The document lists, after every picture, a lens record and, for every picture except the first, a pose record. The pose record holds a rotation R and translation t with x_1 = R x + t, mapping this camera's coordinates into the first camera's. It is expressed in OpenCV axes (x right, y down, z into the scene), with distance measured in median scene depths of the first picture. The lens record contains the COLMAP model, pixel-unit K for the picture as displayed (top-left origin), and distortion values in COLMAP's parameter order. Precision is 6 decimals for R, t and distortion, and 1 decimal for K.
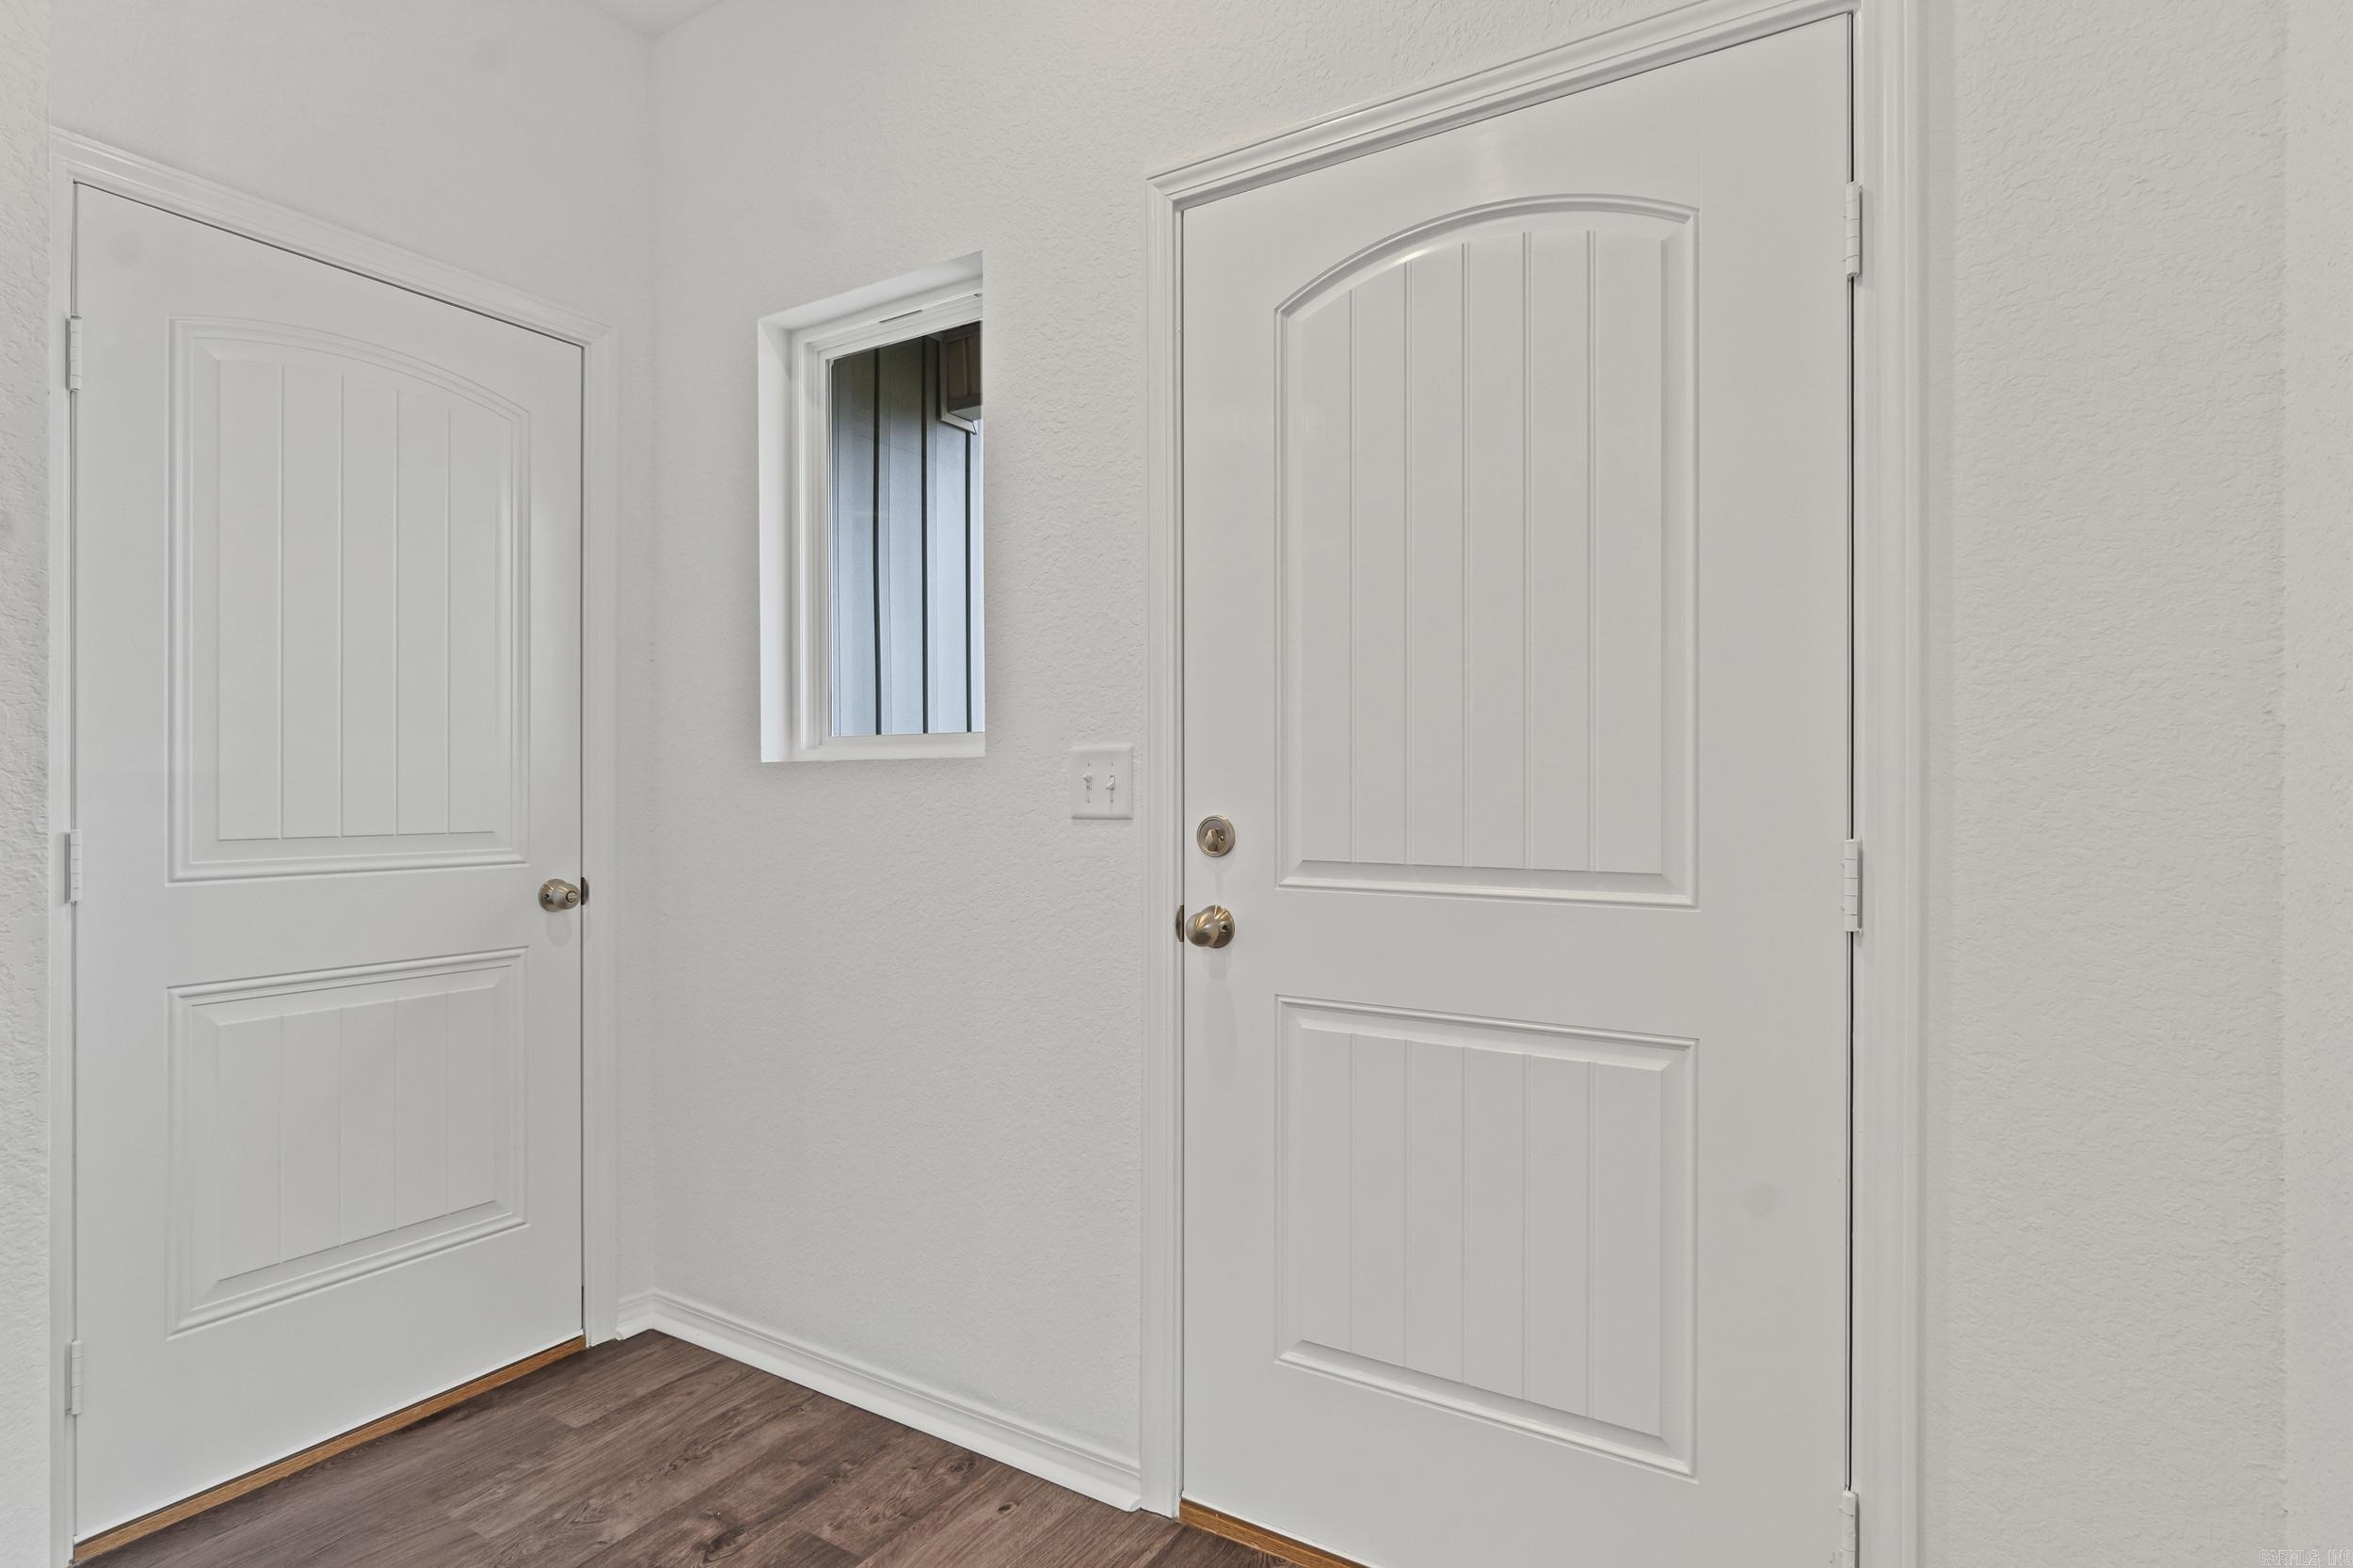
lens RADIAL K [[1198.9, 0, 1159.0], [0, 1198.9, 778.4], [0, 0, 1]] dist [-0.008396, 0.001740]
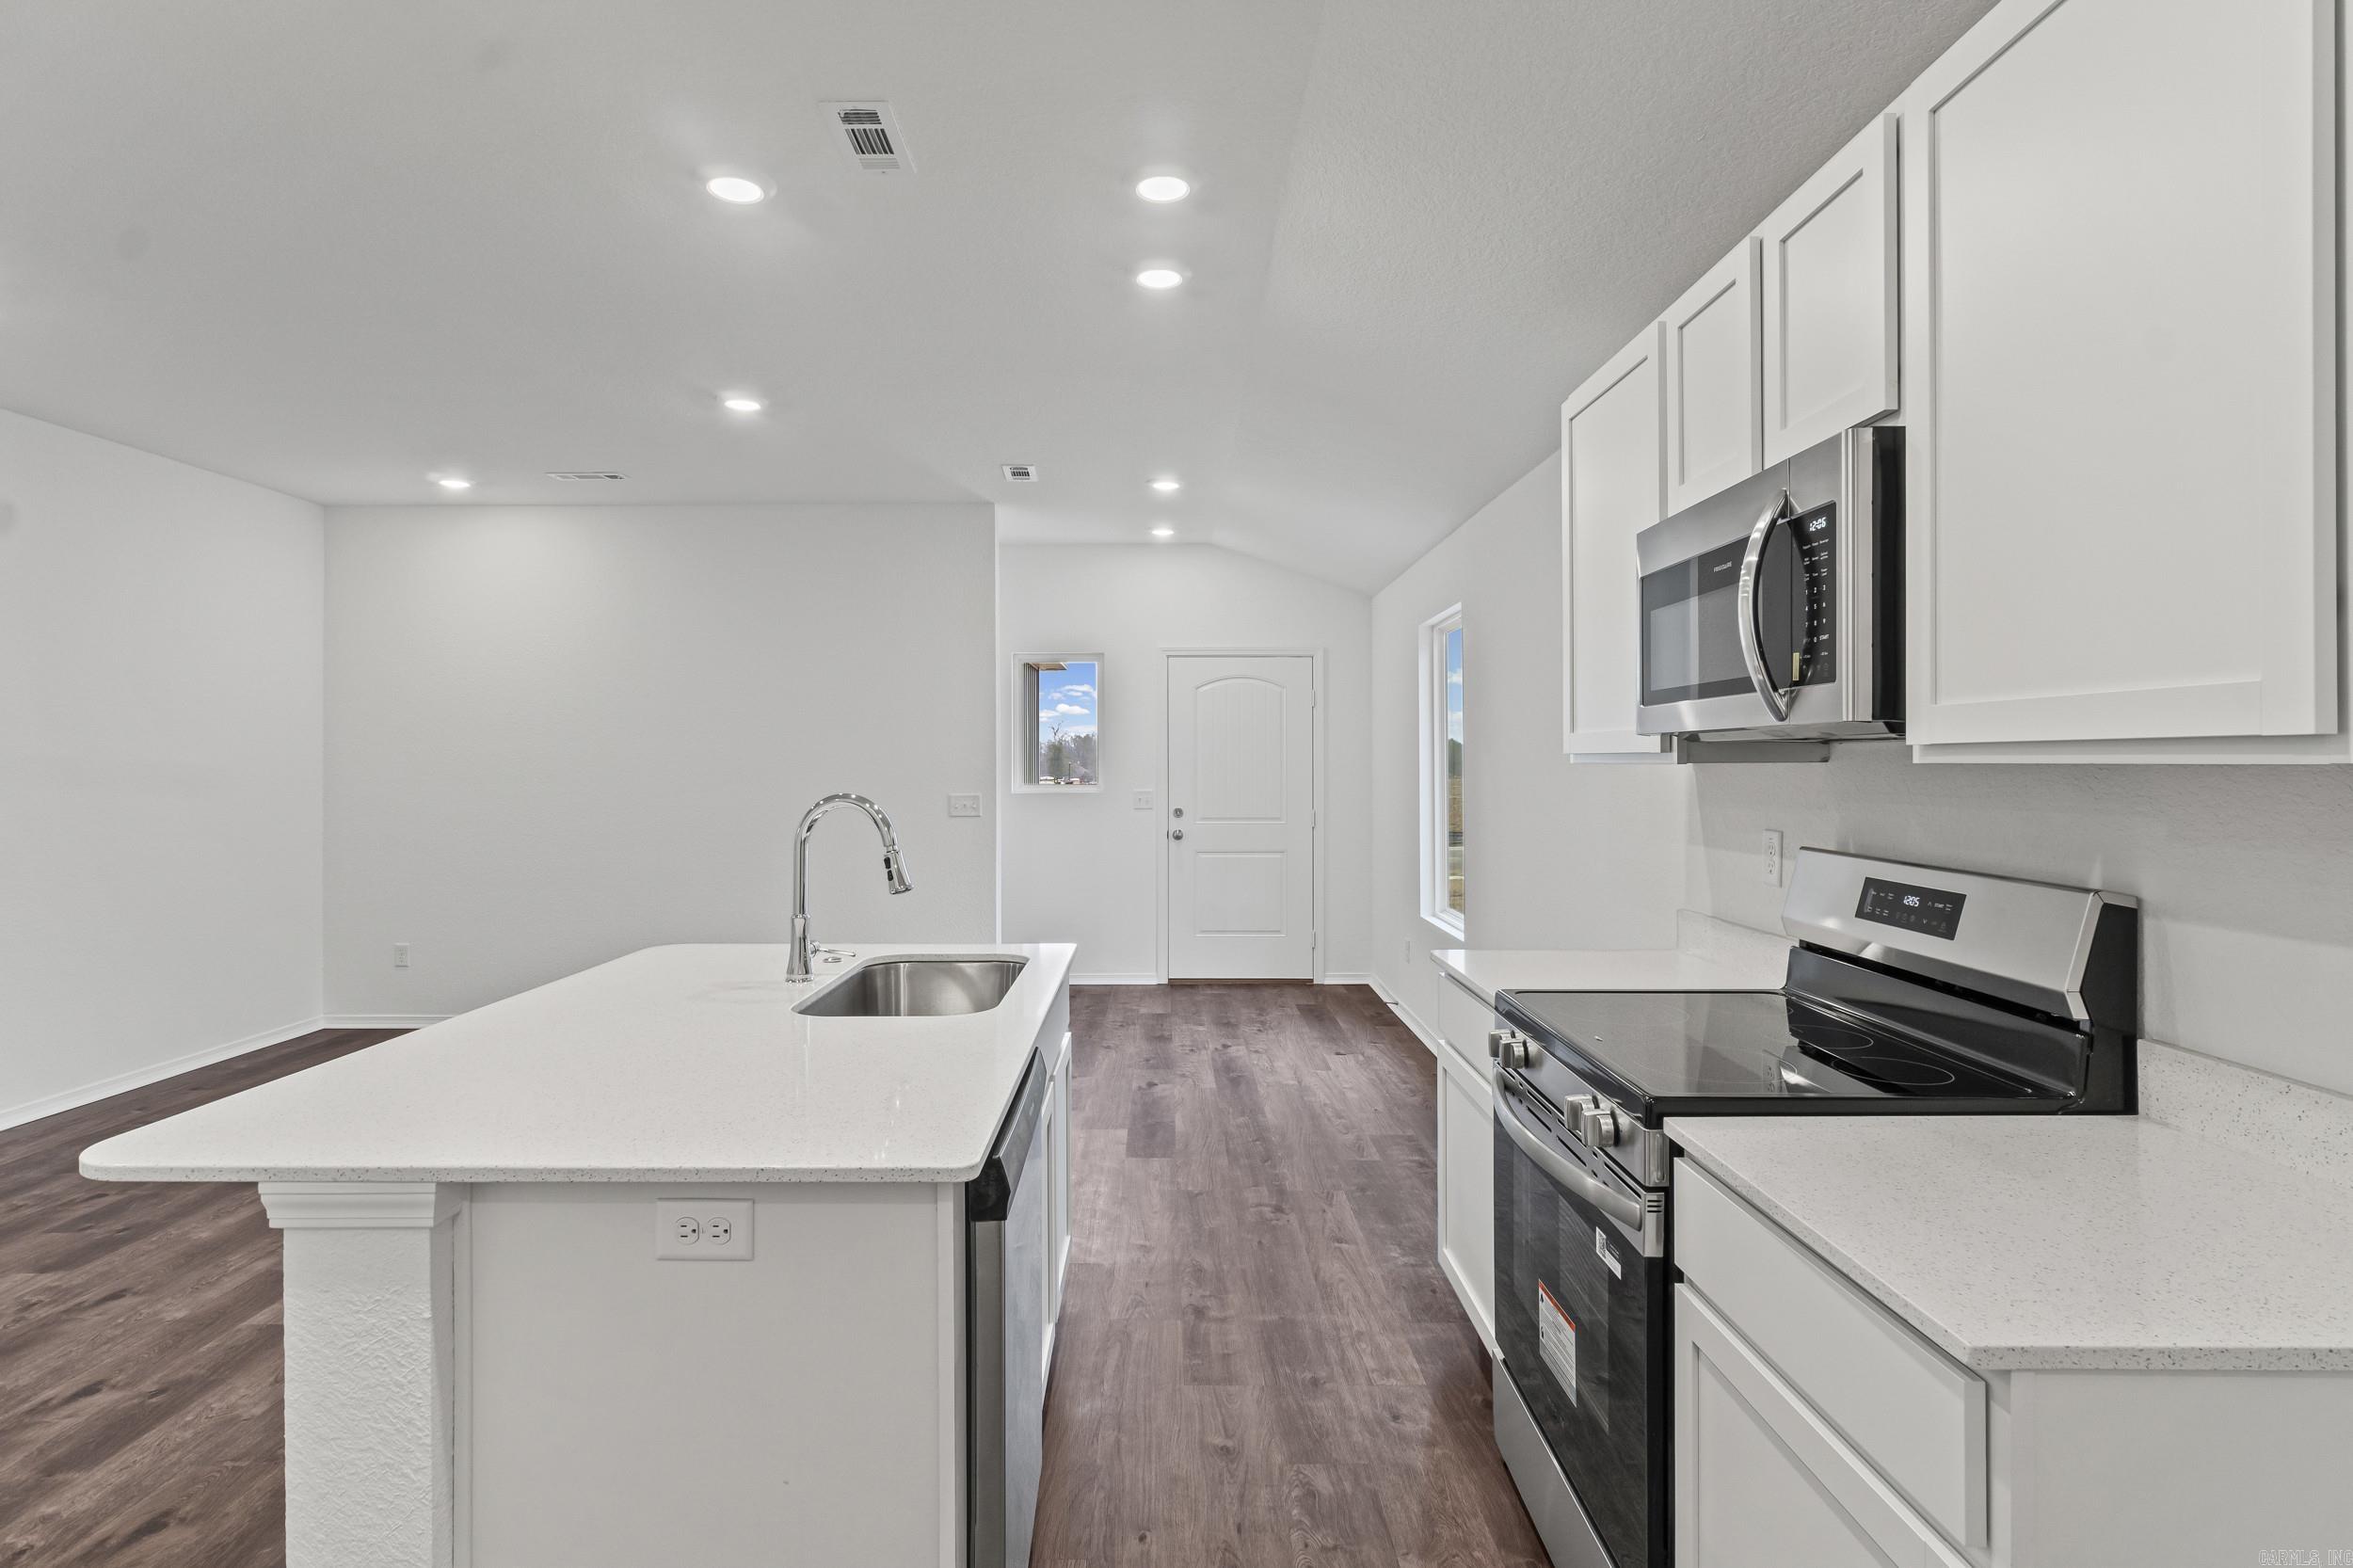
lens RADIAL K [[1198.9, 0, 1159.0], [0, 1198.9, 778.4], [0, 0, 1]] dist [-0.008396, 0.001740]
pose [[0.845161, -0.004027, 0.534496, -2.130422], [0.001827, 0.999988, 0.004645, -0.085318], [-0.534508, -0.002949, 0.845158, -2.351315]]
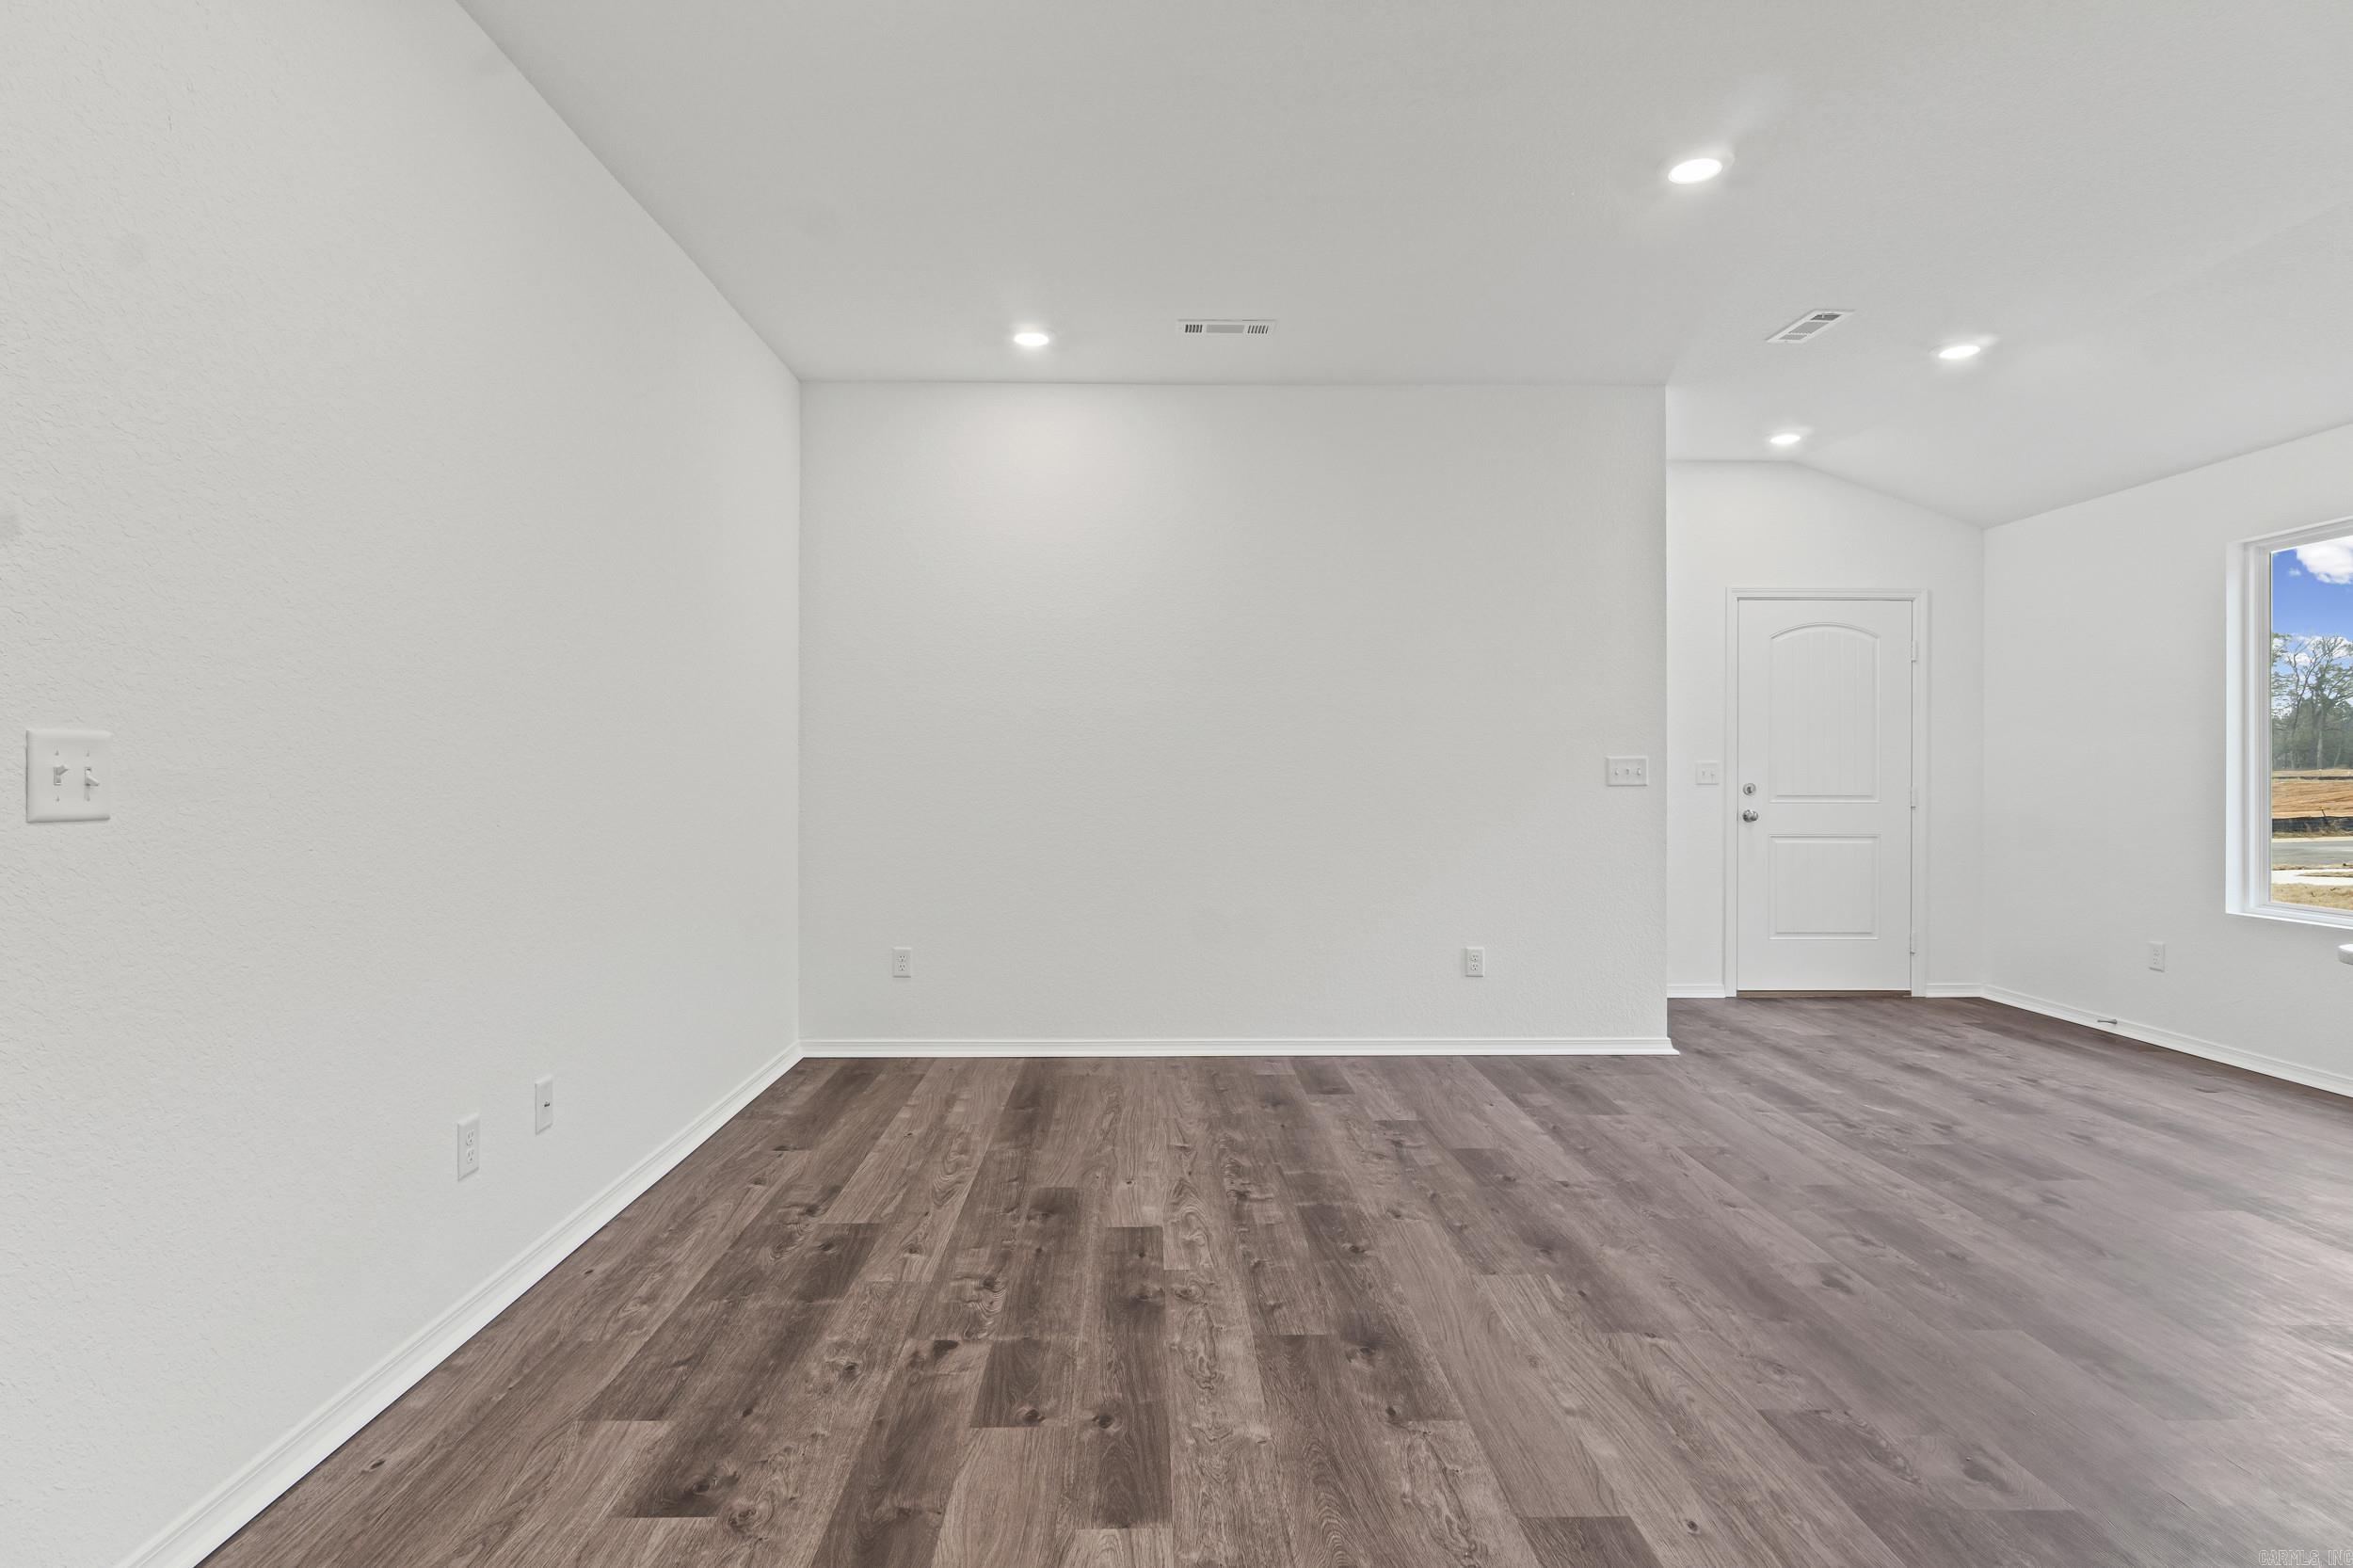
lens RADIAL K [[1194.1, 0, 1159.8], [0, 1194.1, 775.8], [0, 0, 1]] dist [-0.006818, 0.001219]
pose [[0.836139, 0.003386, 0.548507, -3.085891], [-0.001280, 0.999990, -0.004223, 0.026778], [-0.548516, 0.002829, 0.836135, -0.866713]]
